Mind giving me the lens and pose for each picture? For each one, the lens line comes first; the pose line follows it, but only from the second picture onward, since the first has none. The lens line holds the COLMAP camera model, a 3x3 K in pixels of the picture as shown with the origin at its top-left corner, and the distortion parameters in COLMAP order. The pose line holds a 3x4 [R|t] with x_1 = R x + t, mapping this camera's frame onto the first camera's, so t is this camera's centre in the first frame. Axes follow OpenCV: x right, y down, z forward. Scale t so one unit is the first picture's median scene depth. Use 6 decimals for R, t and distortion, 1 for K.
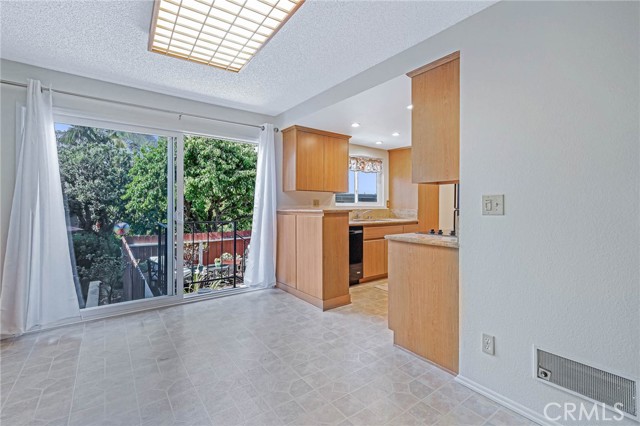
lens RADIAL K [[288.5, 0, 315.3], [0, 288.5, 210.5], [0, 0, 1]] dist [0.001033, 0.000592]
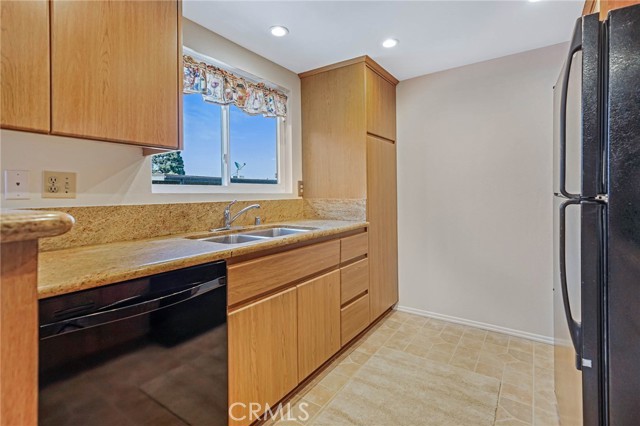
lens RADIAL K [[308.3, 0, 327.7], [0, 308.3, 195.3], [0, 0, 1]] dist [-0.002695, -0.000091]
pose [[0.937896, -0.013200, 0.346664, 0.125570], [0.017373, 0.999809, -0.008931, -0.006517], [-0.346480, 0.014399, 0.937947, 0.545260]]
